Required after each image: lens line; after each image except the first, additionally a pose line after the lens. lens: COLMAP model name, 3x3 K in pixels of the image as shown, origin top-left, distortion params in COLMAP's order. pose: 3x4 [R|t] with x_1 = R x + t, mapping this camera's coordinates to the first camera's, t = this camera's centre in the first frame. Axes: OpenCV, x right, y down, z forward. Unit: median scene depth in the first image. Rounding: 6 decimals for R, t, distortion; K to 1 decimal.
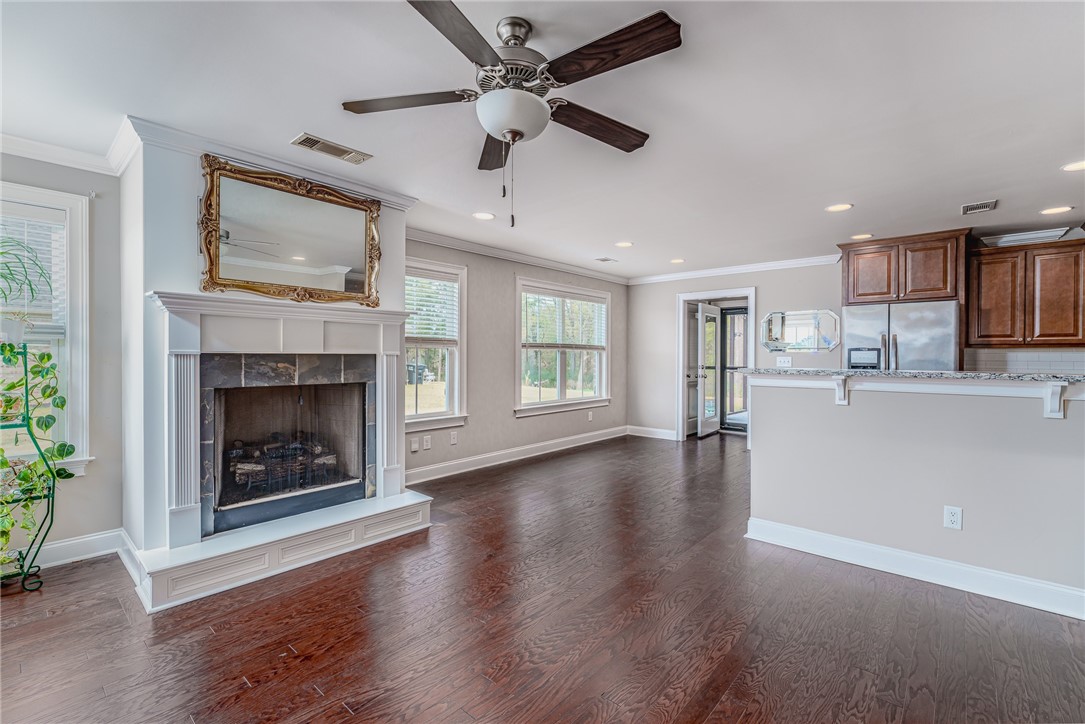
lens RADIAL K [[477.0, 0, 541.3], [0, 477.0, 361.4], [0, 0, 1]] dist [-0.001015, 0.000814]
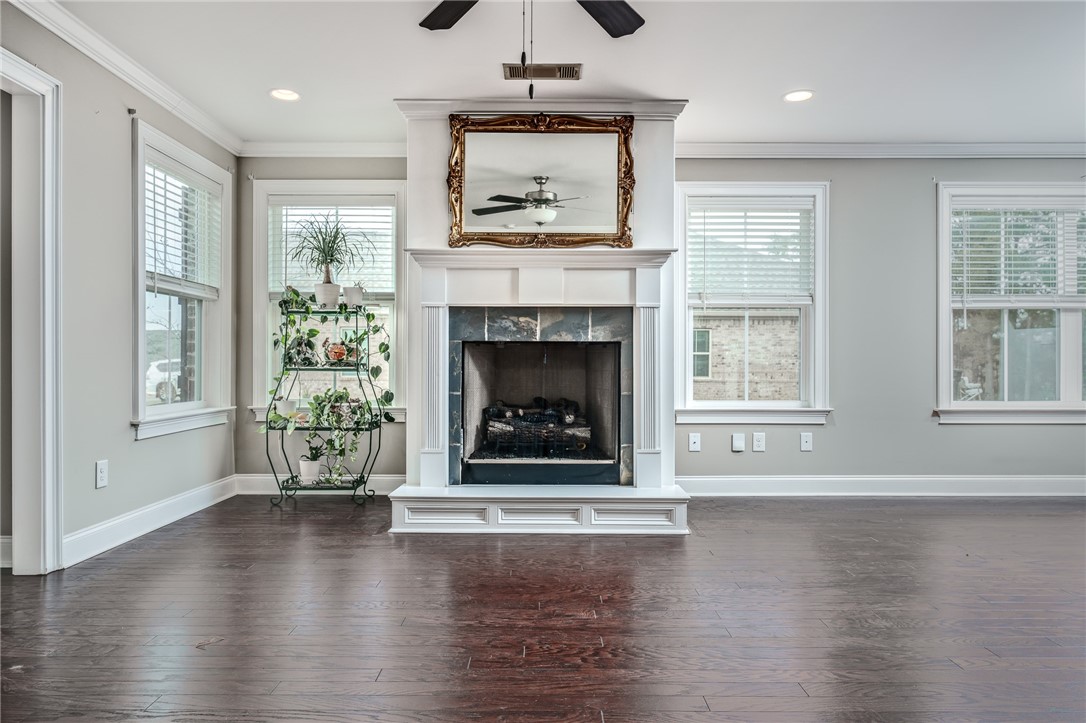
lens RADIAL K [[690.0, 0, 543.3], [0, 690.0, 360.6], [0, 0, 1]] dist [-0.001137, 0.003624]
pose [[0.666746, -0.006189, -0.745259, 0.475045], [-0.007769, 0.999853, -0.015254, 0.106753], [0.745245, 0.015960, 0.666600, 0.131253]]
